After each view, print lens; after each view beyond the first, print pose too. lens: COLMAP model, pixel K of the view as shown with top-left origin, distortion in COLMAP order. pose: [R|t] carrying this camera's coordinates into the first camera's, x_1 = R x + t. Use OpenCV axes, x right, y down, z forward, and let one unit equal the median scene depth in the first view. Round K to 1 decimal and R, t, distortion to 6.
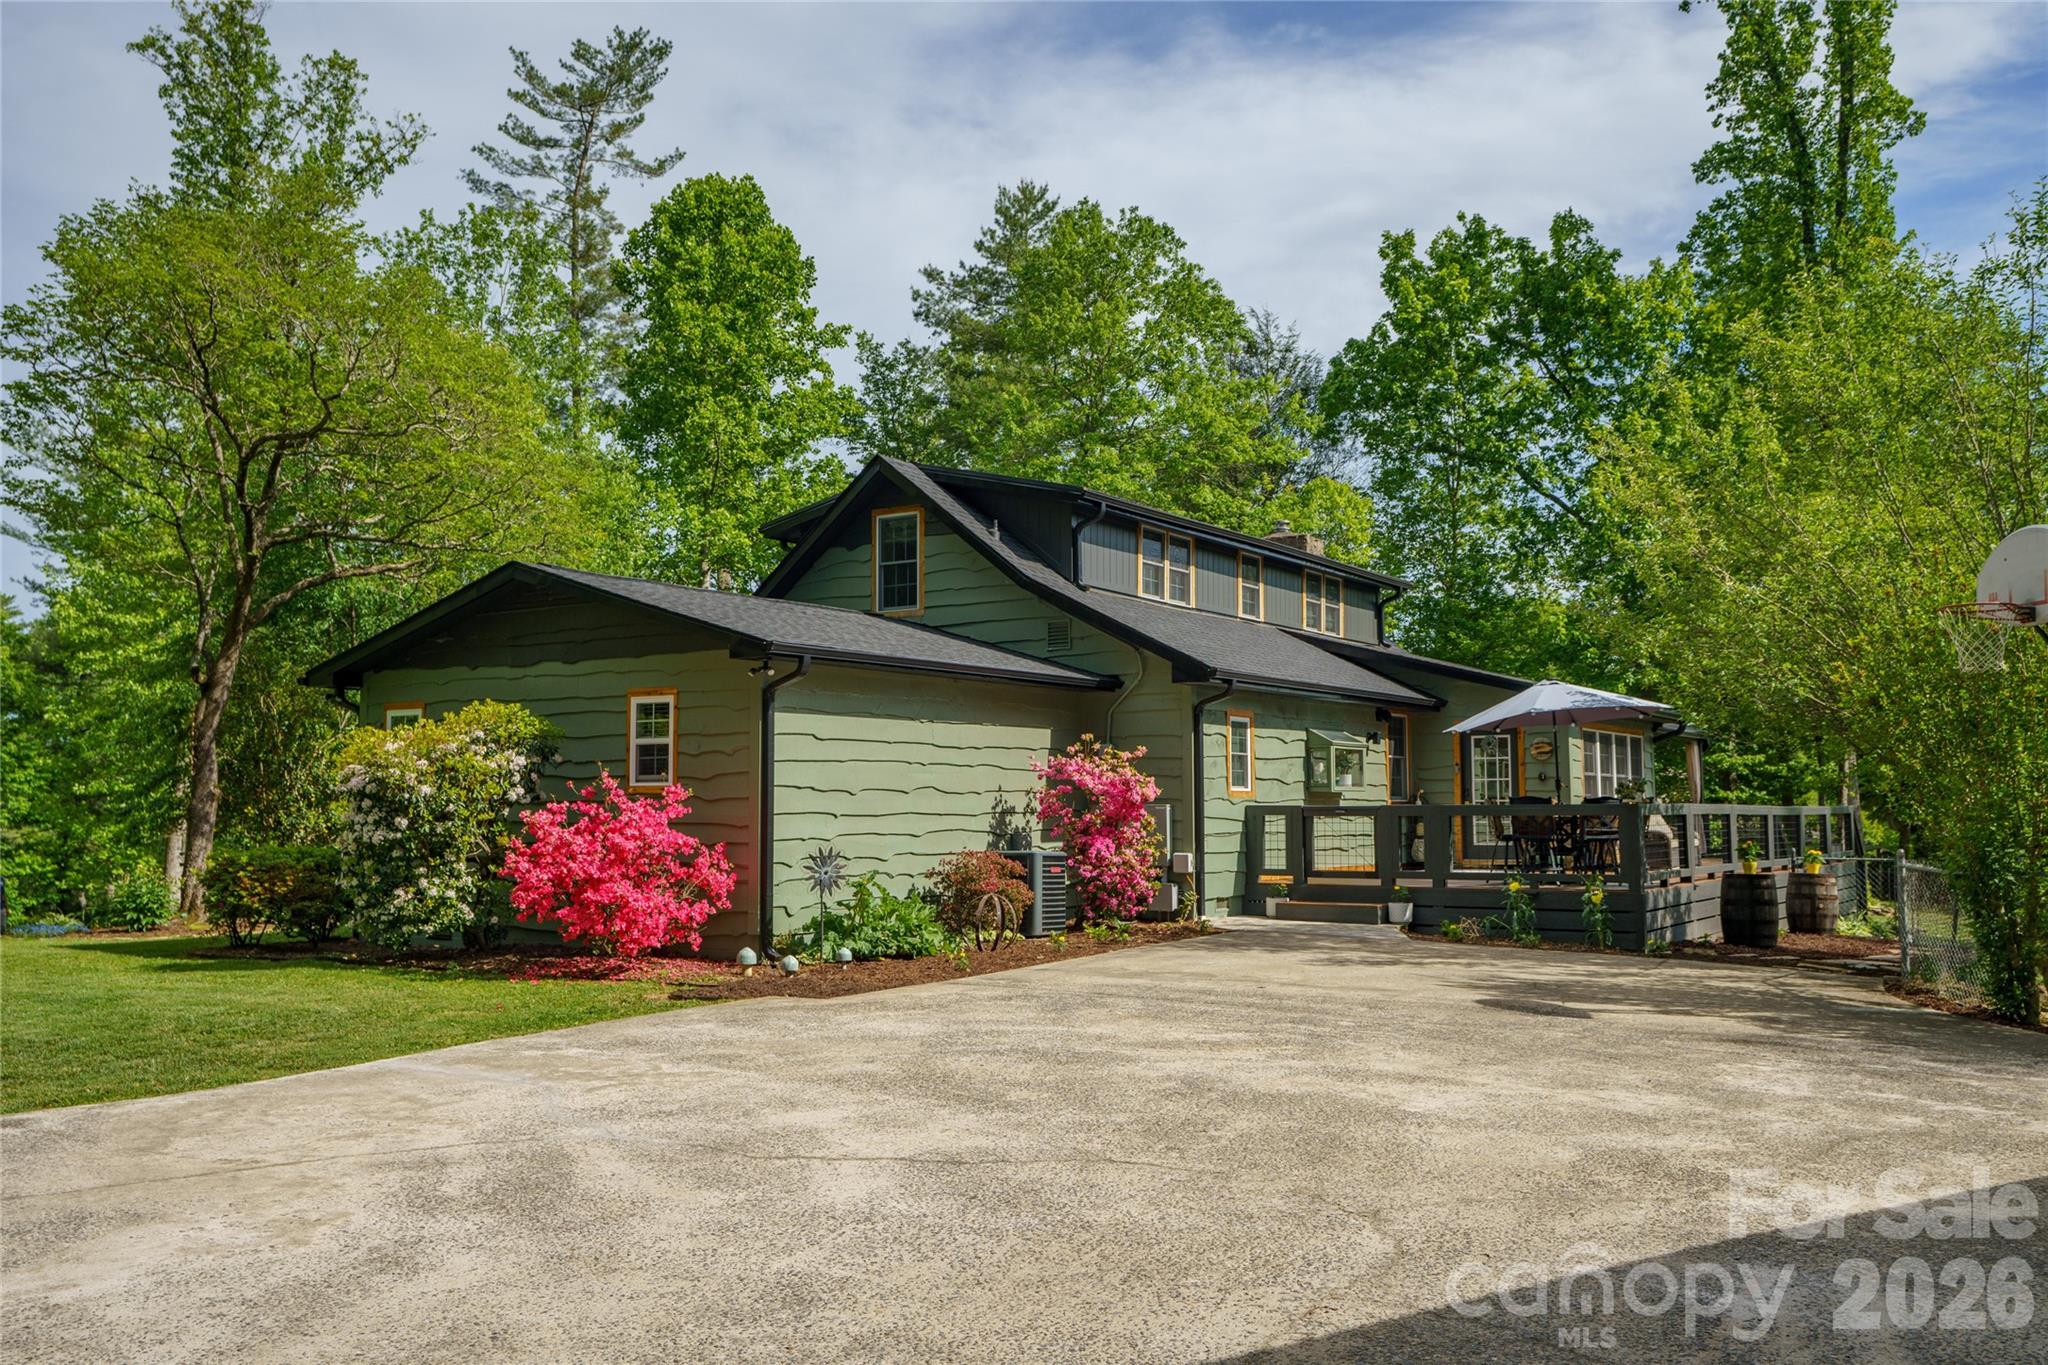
lens RADIAL K [[1825.3, 0, 1024.0], [0, 1825.3, 682.5], [0, 0, 1]] dist [-0.007973, -0.004532]
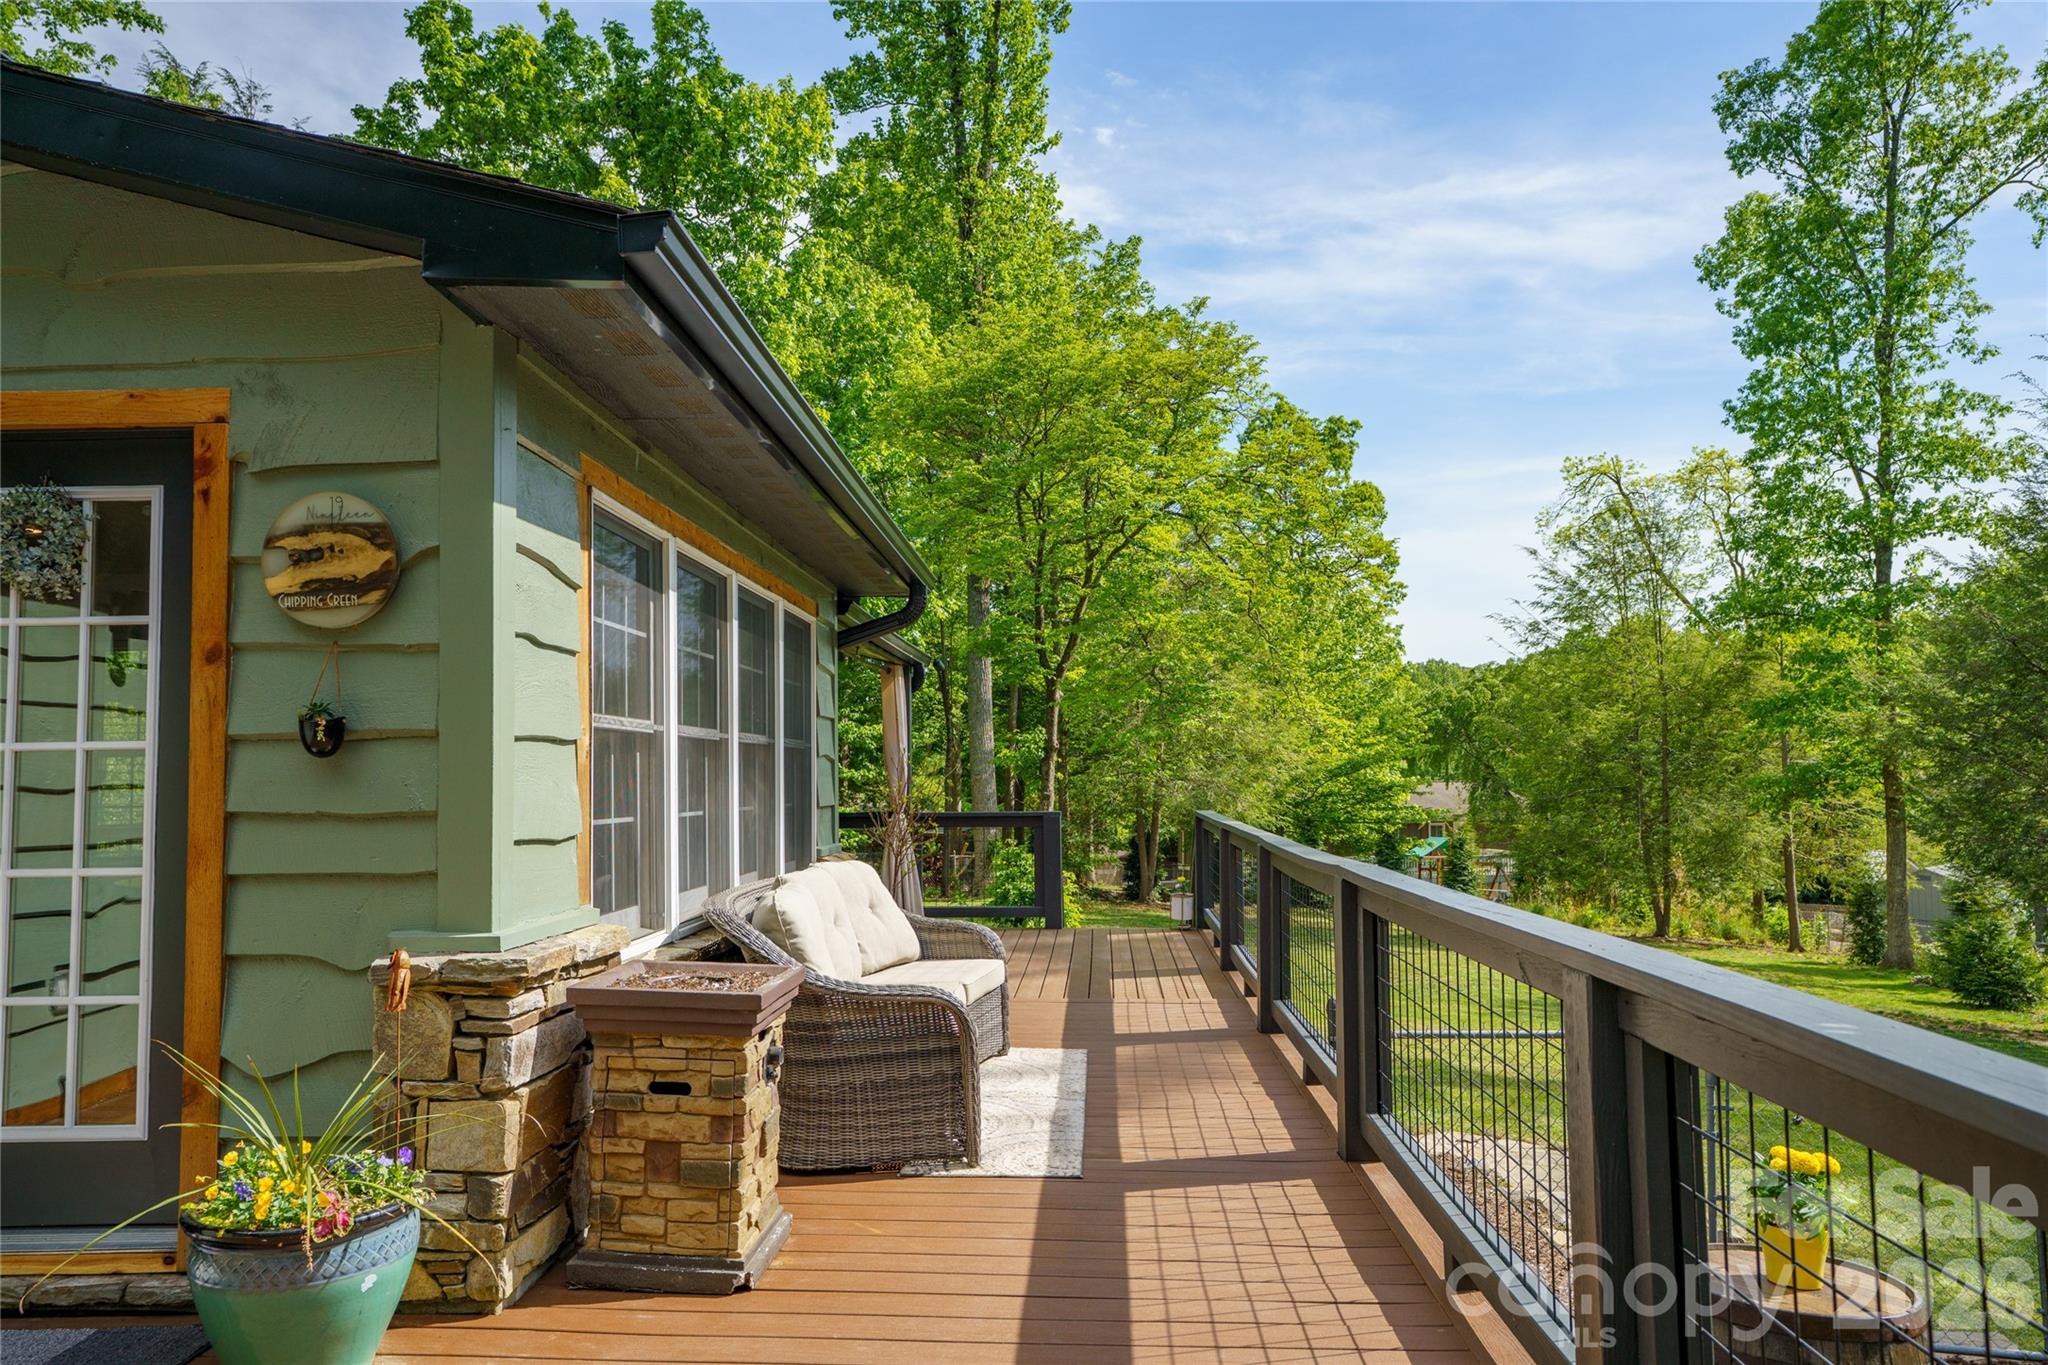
lens RADIAL K [[1472.0, 0, 1024.0], [0, 1472.0, 682.5], [0, 0, 1]] dist [-0.001002, -0.000358]
pose [[0.866717, 0.025130, 0.498166, 0.127797], [-0.029149, 0.999575, 0.000290, 0.021182], [-0.497947, -0.014772, 0.867082, 0.400127]]
